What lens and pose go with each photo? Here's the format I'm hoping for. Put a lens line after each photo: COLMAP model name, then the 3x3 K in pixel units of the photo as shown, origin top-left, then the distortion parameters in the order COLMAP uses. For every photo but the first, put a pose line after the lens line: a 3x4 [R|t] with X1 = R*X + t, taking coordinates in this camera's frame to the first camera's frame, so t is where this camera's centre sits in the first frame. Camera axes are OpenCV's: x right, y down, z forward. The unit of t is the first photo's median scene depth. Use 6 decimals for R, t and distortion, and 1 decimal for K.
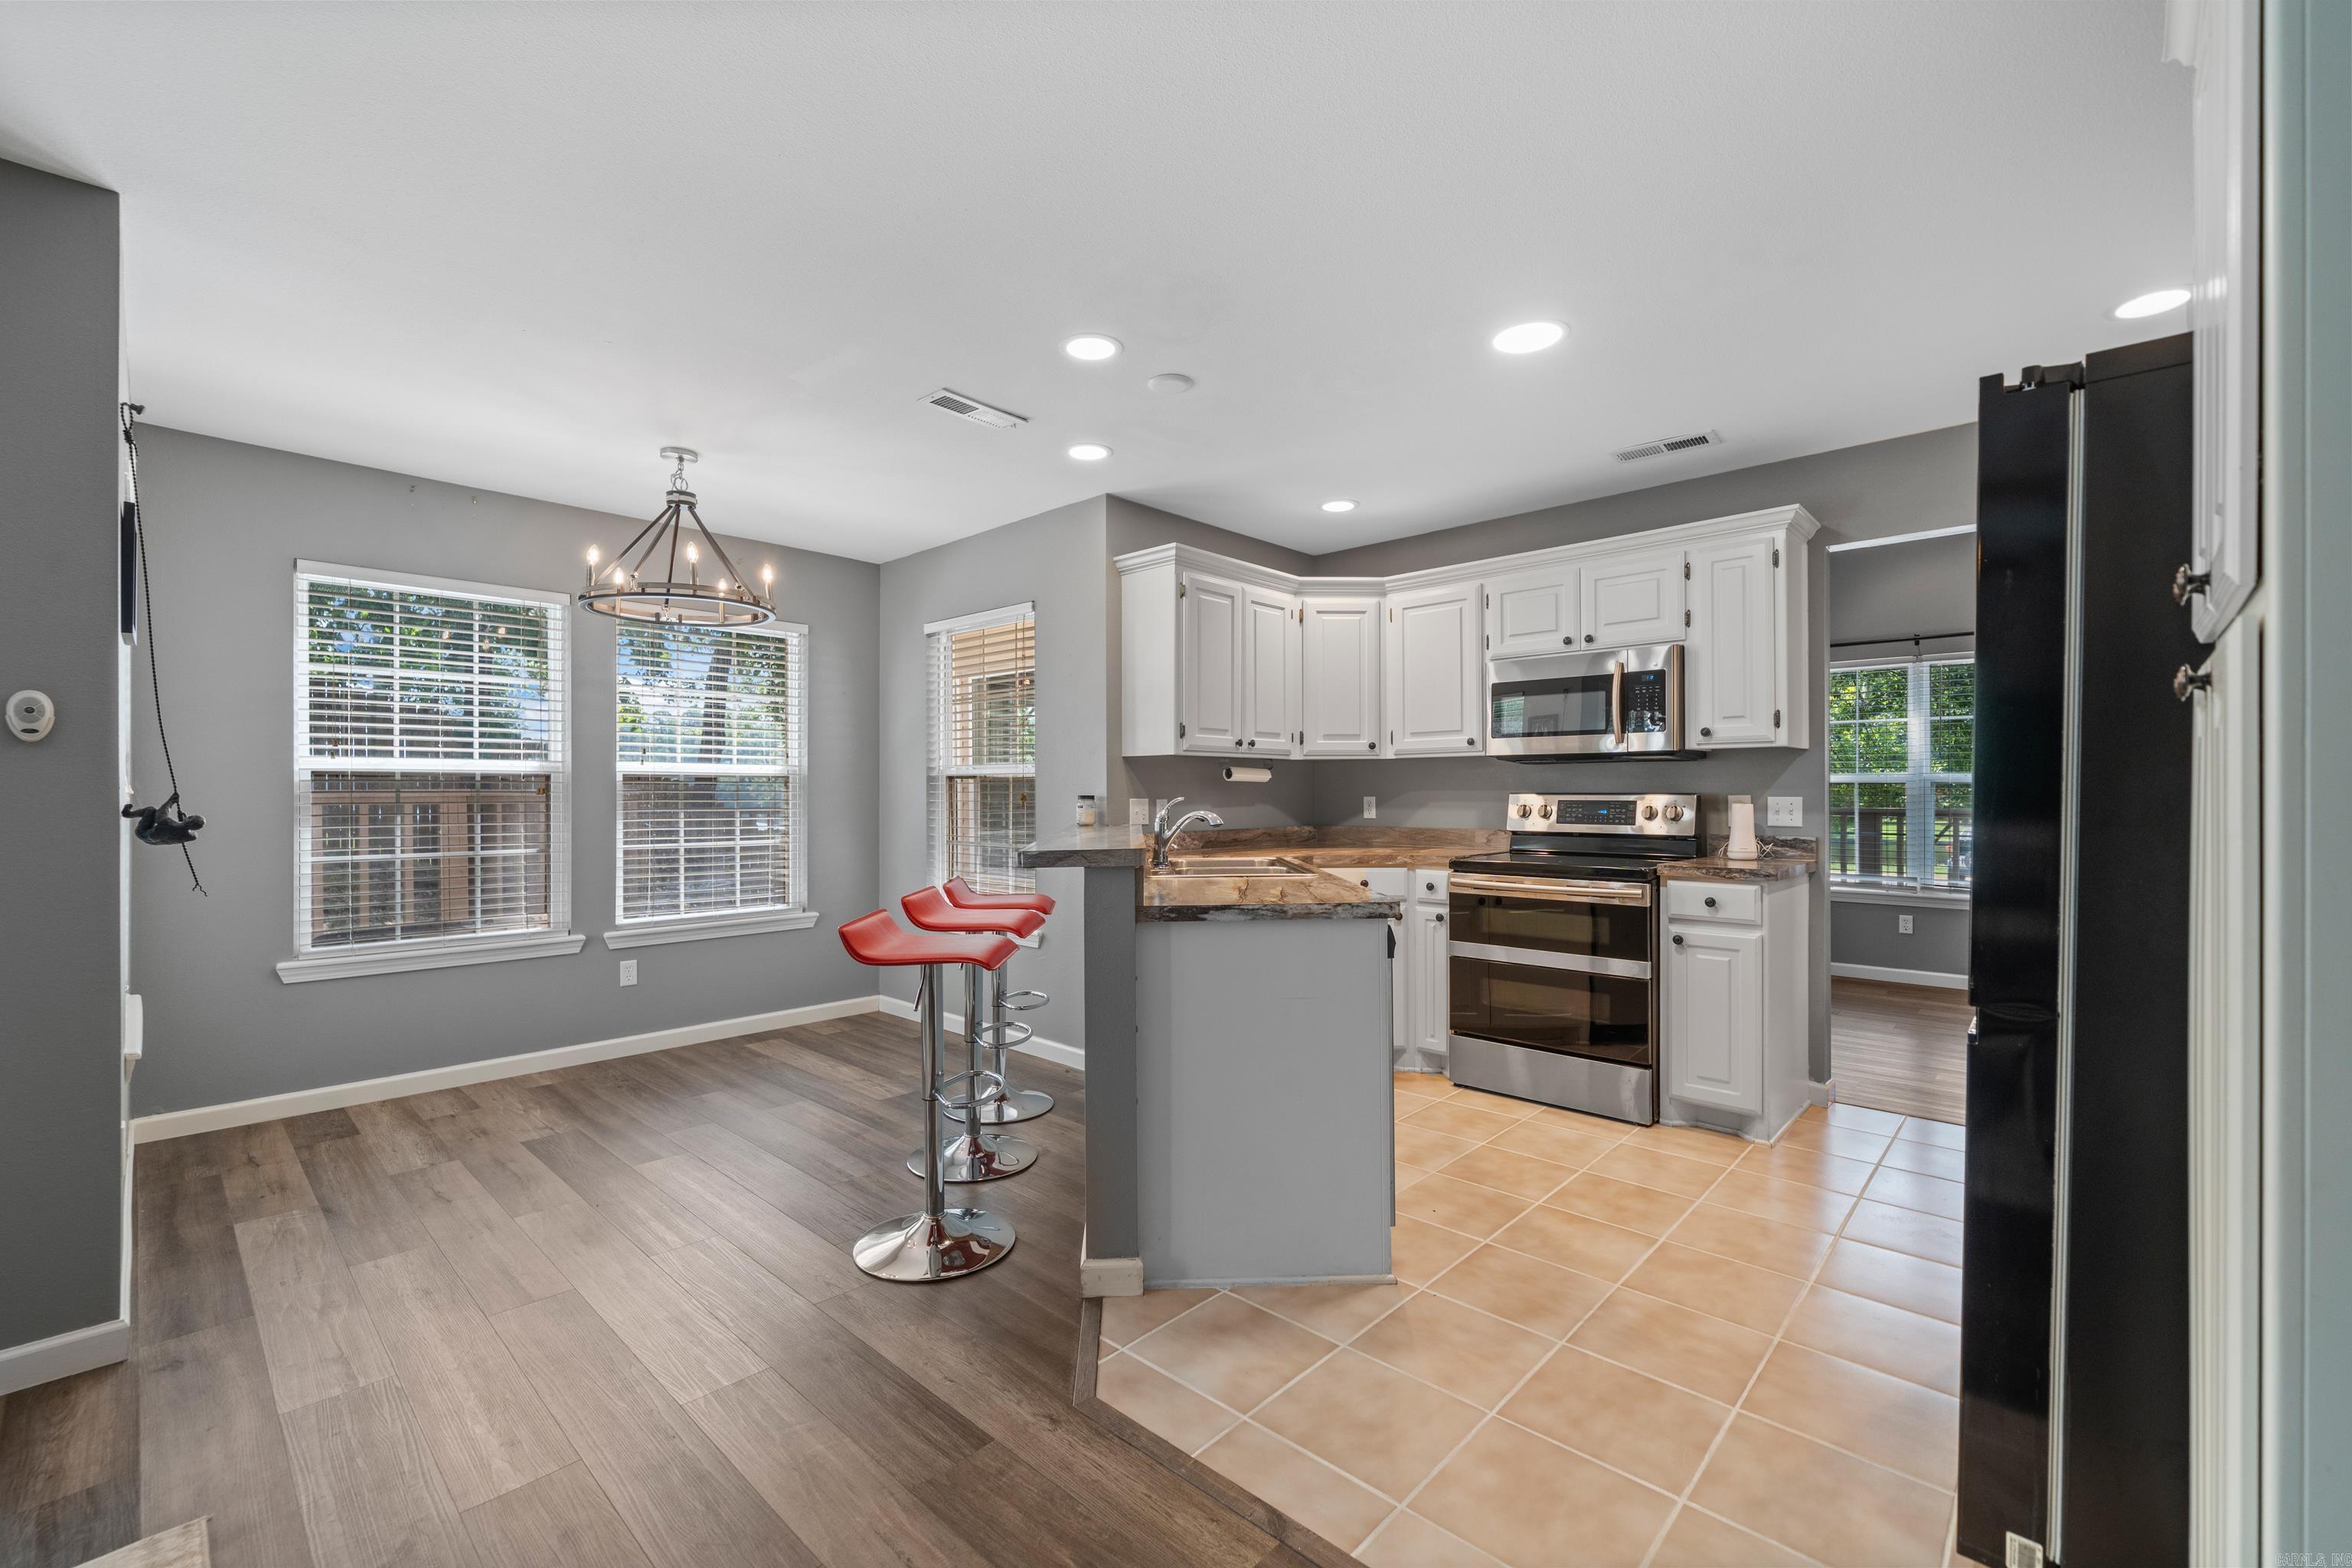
lens RADIAL K [[974.5, 0, 1173.3], [0, 974.5, 789.7], [0, 0, 1]] dist [-0.000195, 0.000242]
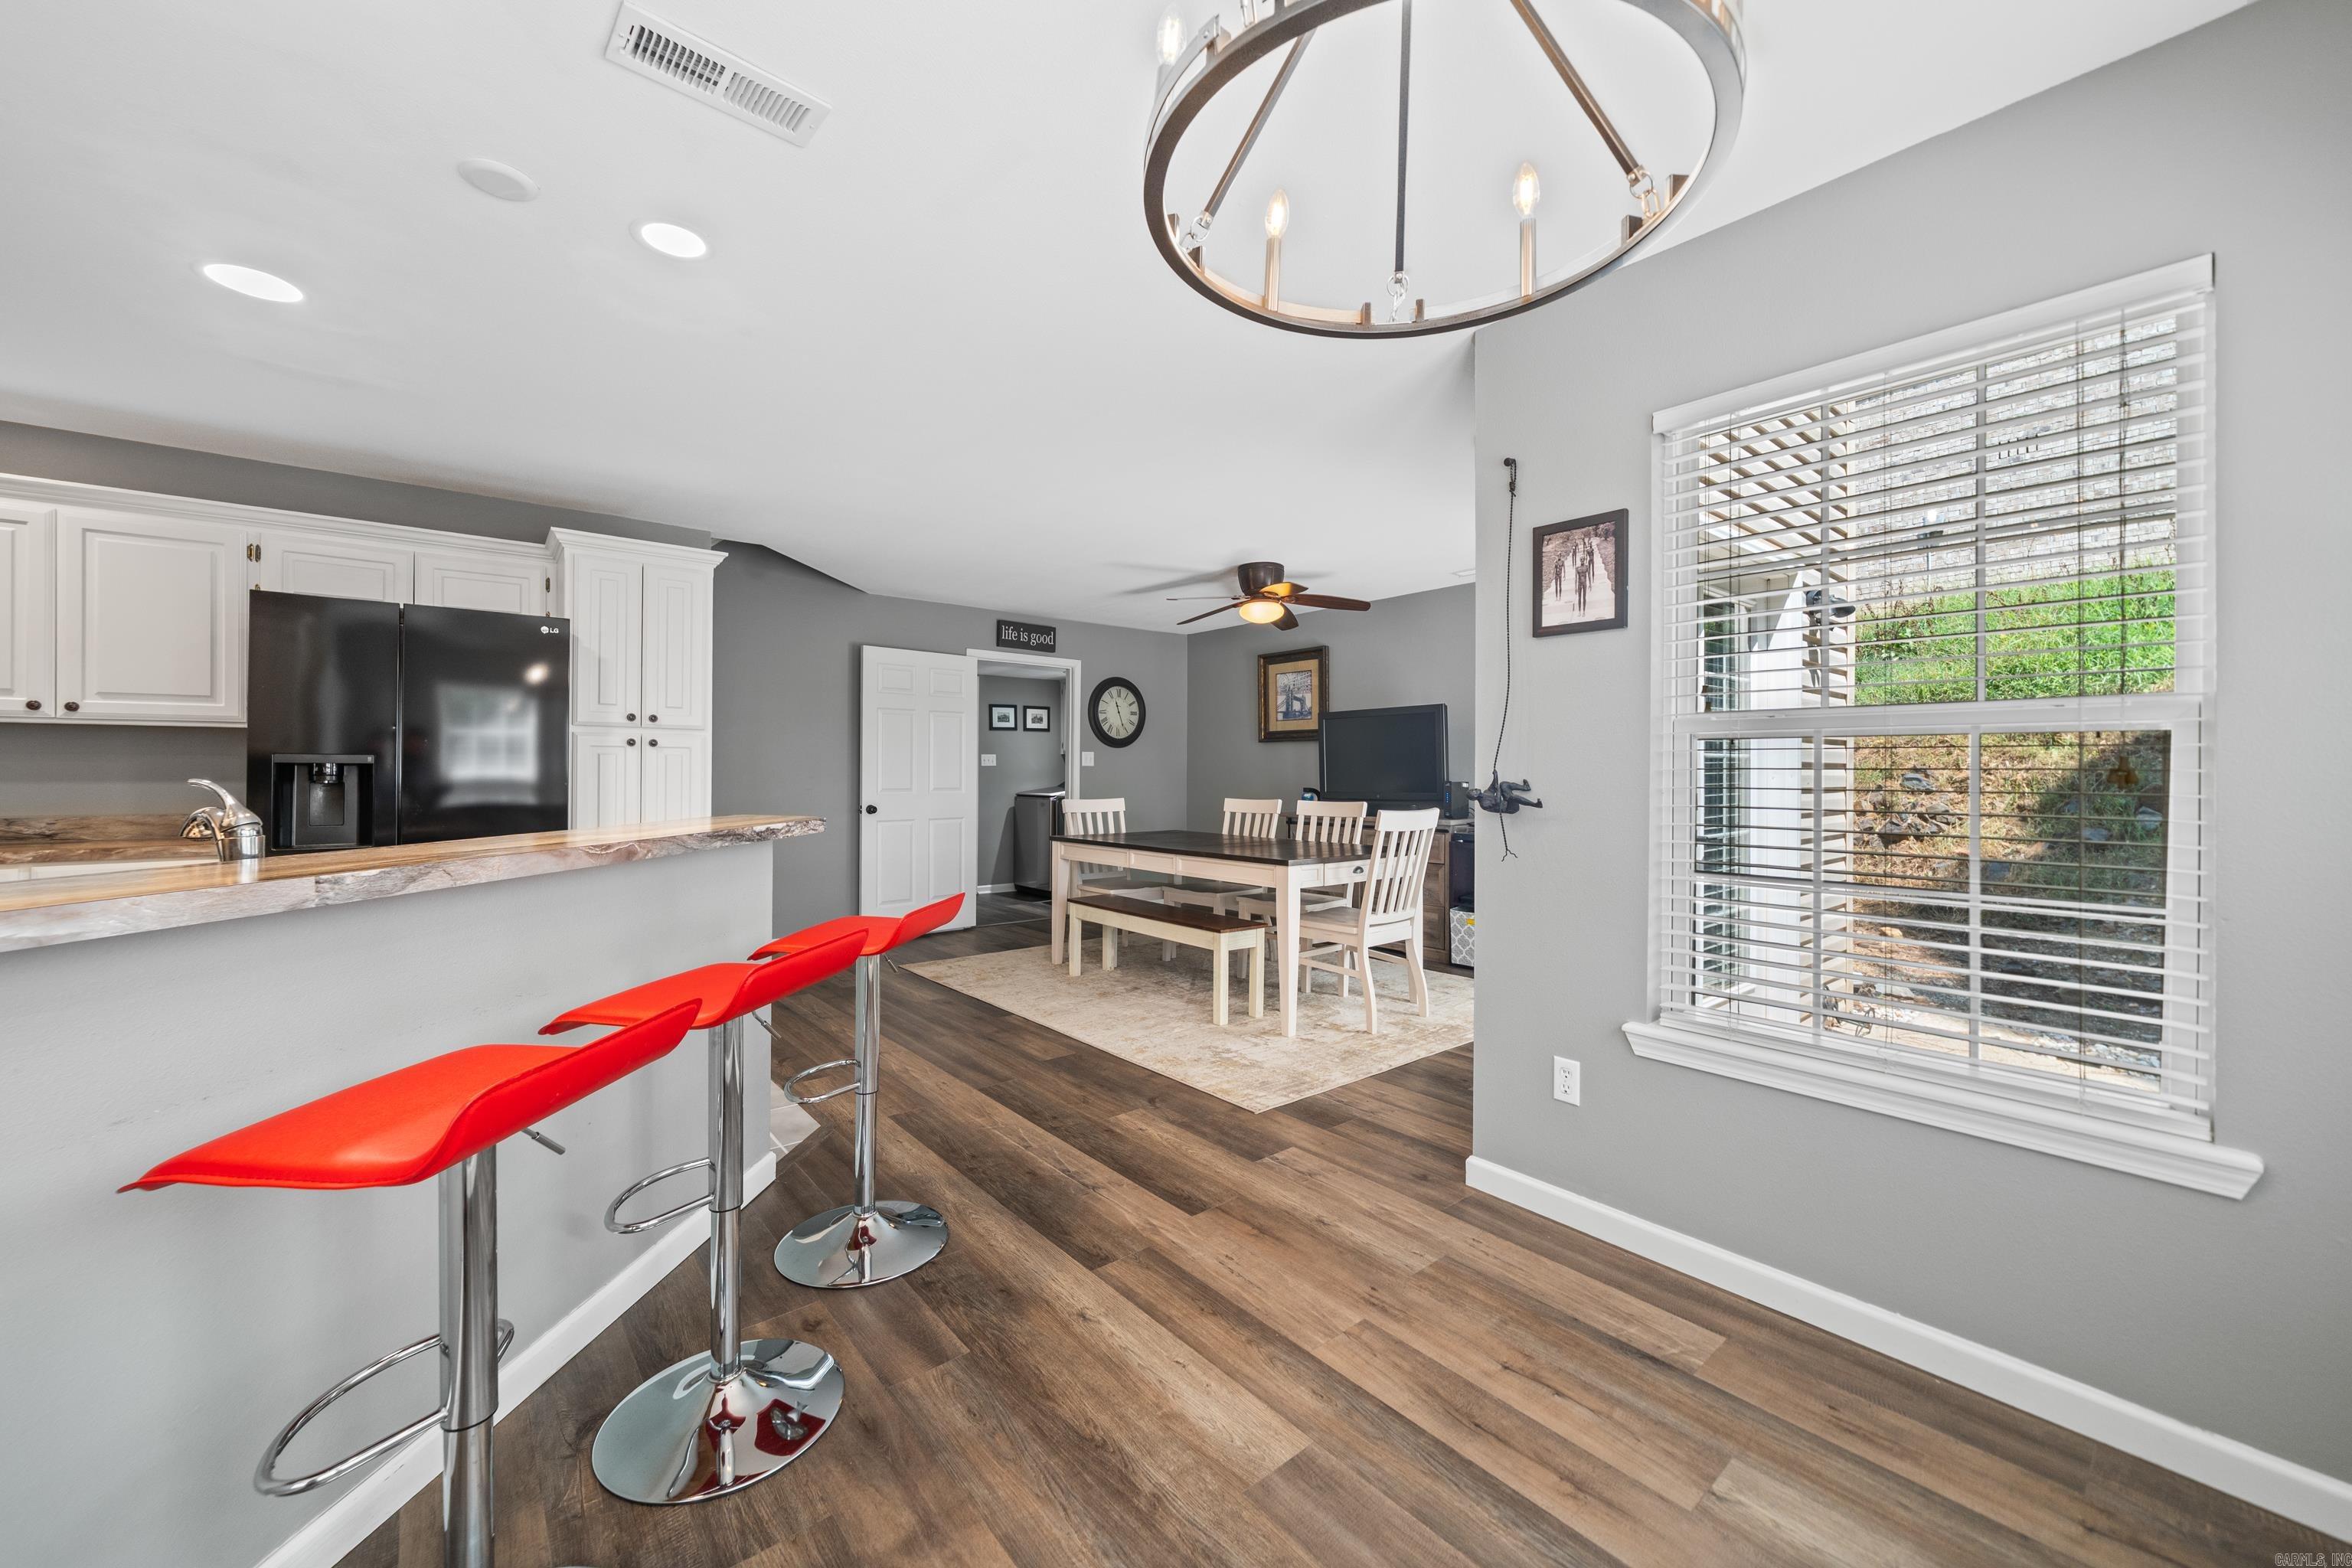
lens RADIAL K [[897.9, 0, 1161.9], [0, 897.9, 770.0], [0, 0, 1]] dist [-0.001145, -0.000107]
pose [[-0.991073, -0.000164, 0.133323, -0.432944], [-0.000755, 0.999990, -0.004381, 0.004264], [-0.133321, -0.004443, -0.991063, 1.221497]]
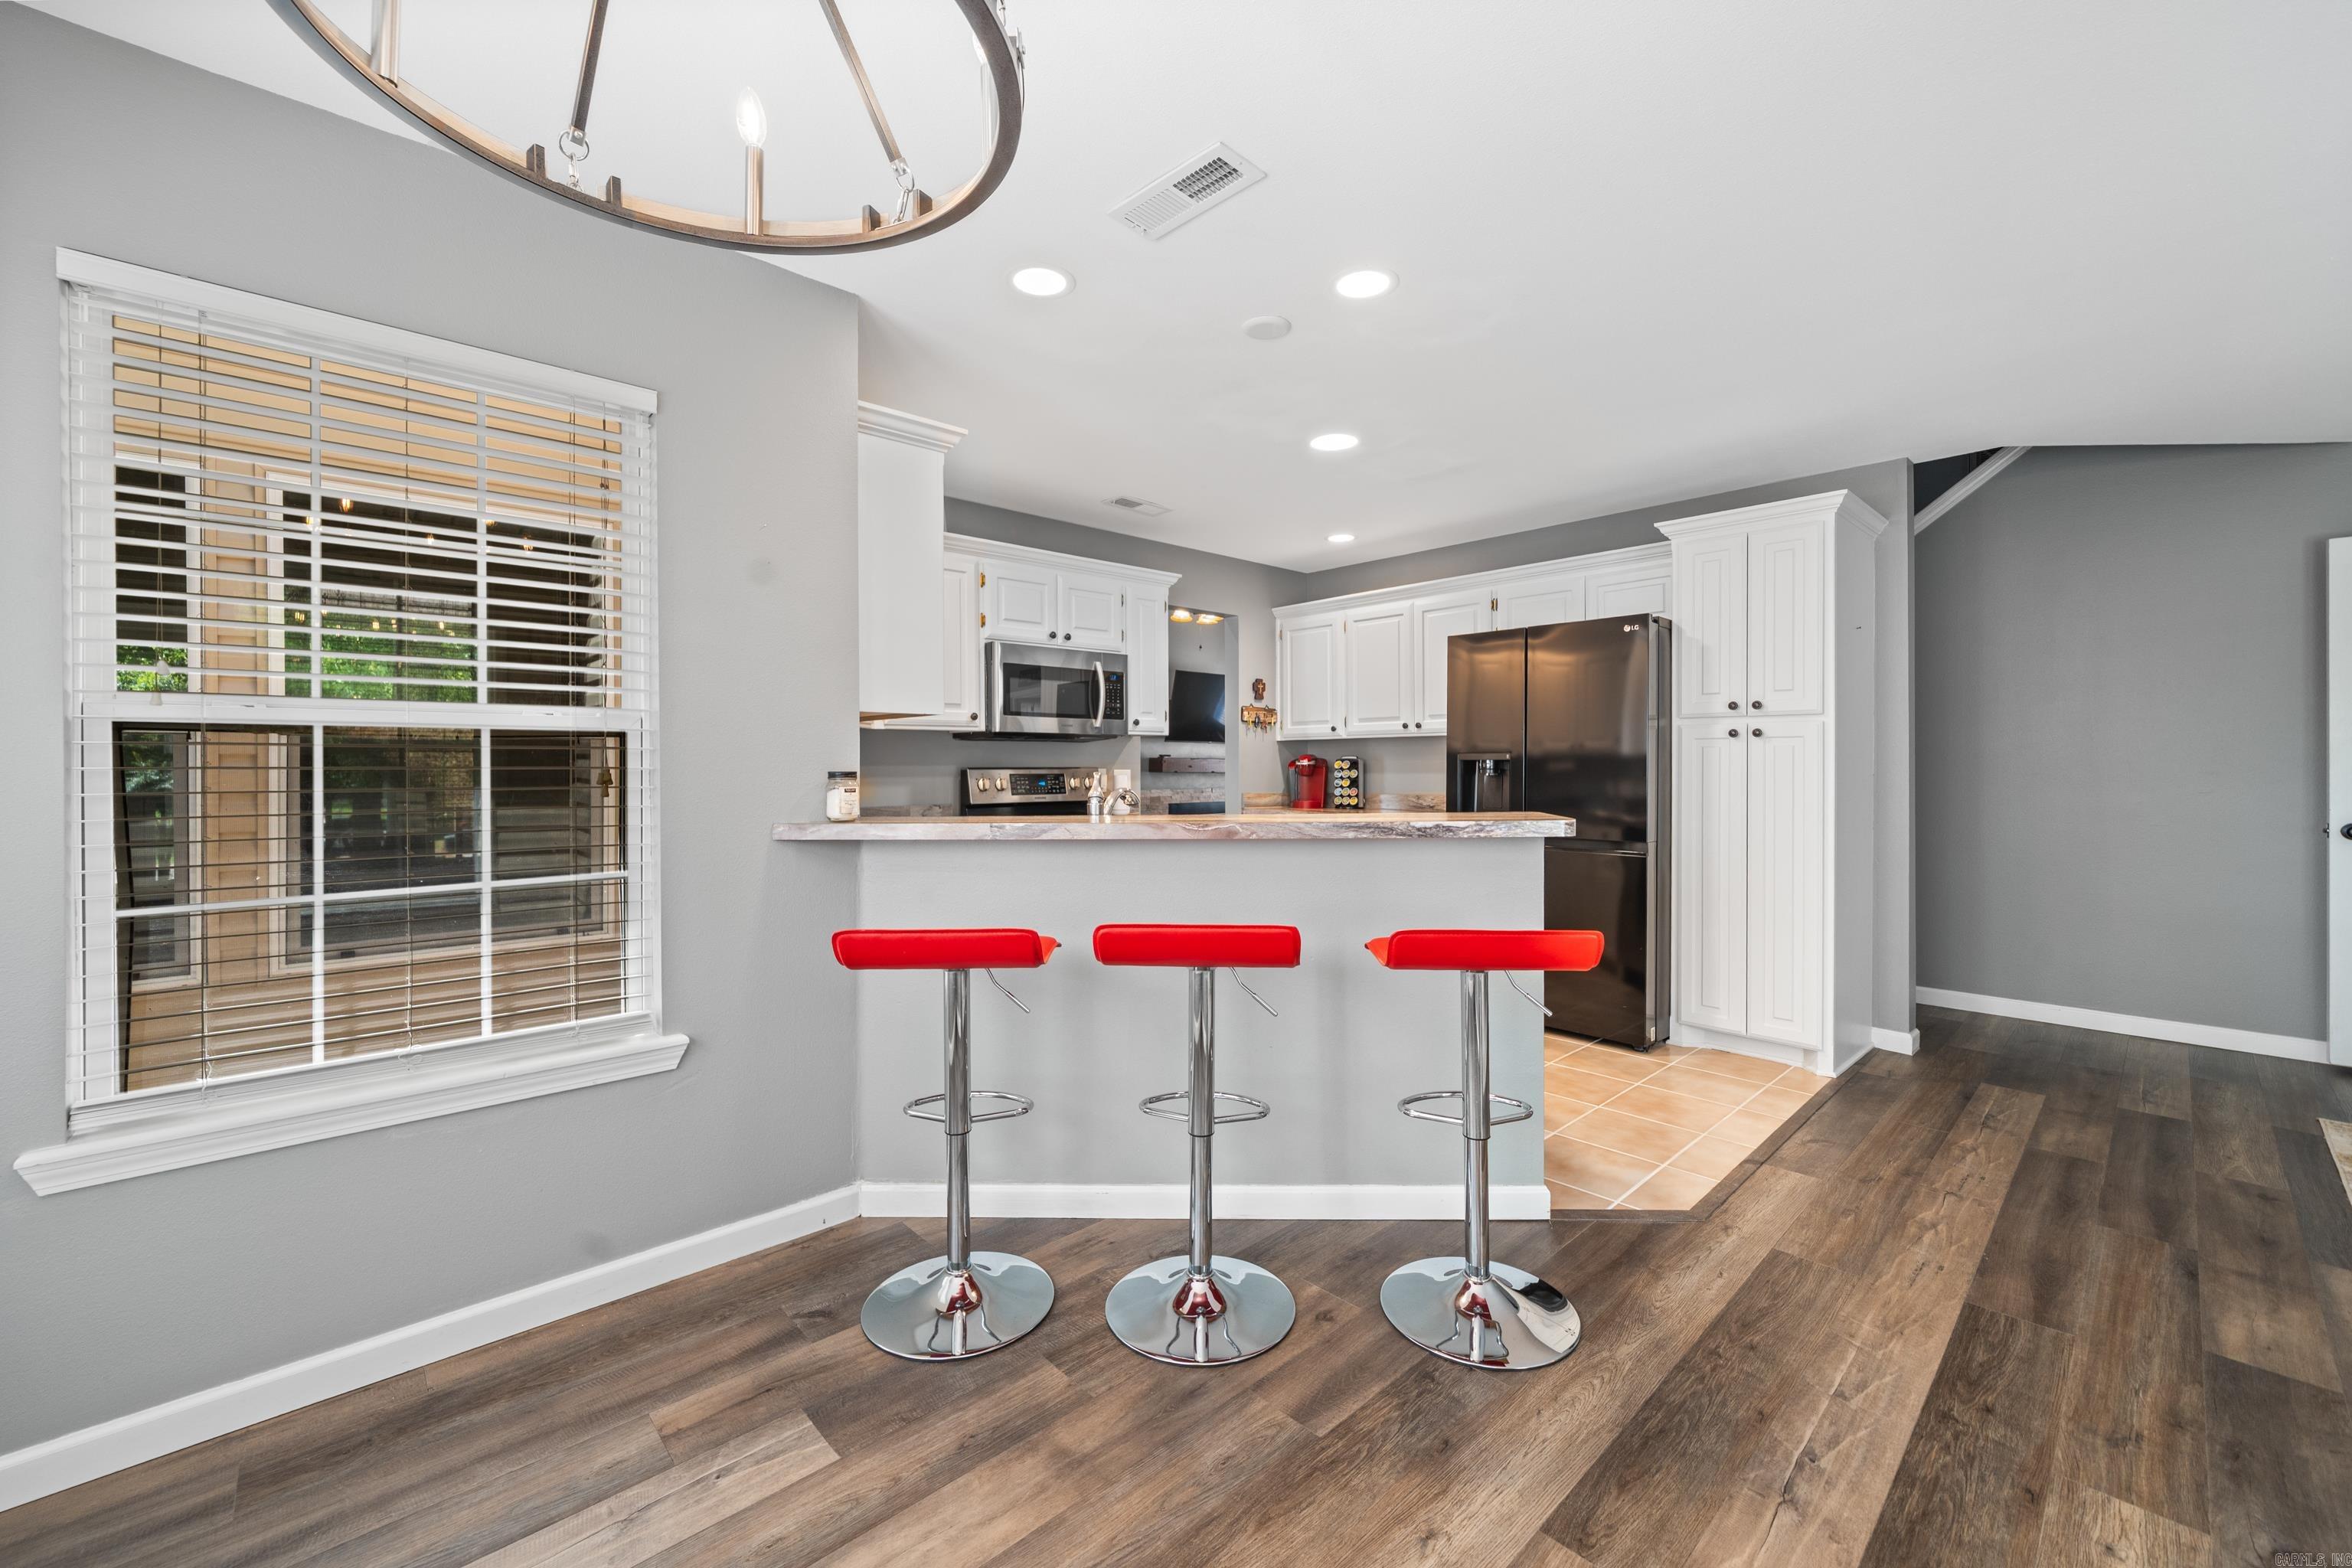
lens RADIAL K [[928.4, 0, 1179.2], [0, 928.4, 767.9], [0, 0, 1]] dist [-0.001820, -0.000056]
pose [[0.068086, -0.000915, 0.997679, -0.697022], [0.001143, 0.999999, 0.000840, 0.003201], [-0.997679, 0.001083, 0.068087, 0.797947]]
